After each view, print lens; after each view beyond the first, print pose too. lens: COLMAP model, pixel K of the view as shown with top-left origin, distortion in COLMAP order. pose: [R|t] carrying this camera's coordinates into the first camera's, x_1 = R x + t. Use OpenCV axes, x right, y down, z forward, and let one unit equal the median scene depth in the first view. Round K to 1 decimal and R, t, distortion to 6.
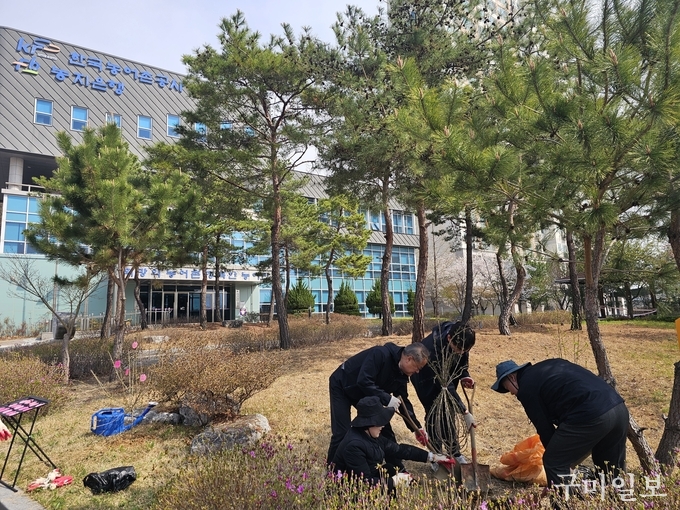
lens RADIAL K [[454.9, 0, 324.1], [0, 454.9, 269.8], [0, 0, 1]] dist [-0.005263, -0.004984]
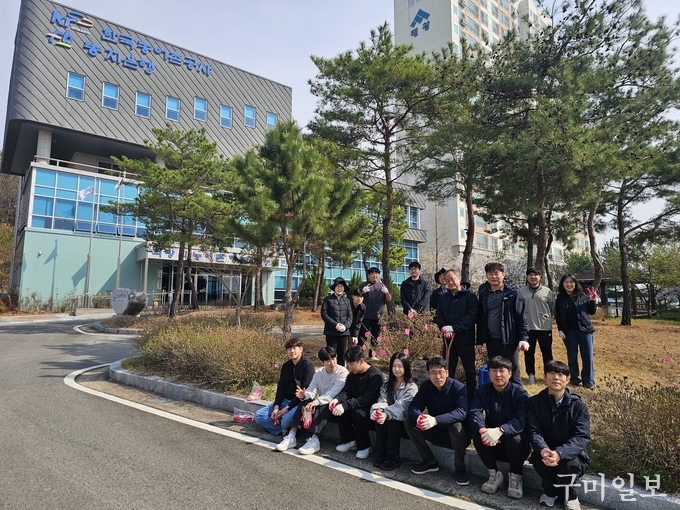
lens RADIAL K [[454.9, 0, 329.9], [0, 454.9, 267.5], [0, 0, 1]] dist [-0.005263, -0.004984]
pose [[0.996783, 0.047249, 0.064746, -0.109817], [-0.048374, 0.998703, 0.015914, 0.003768], [-0.063910, -0.018995, 0.997775, -0.030477]]
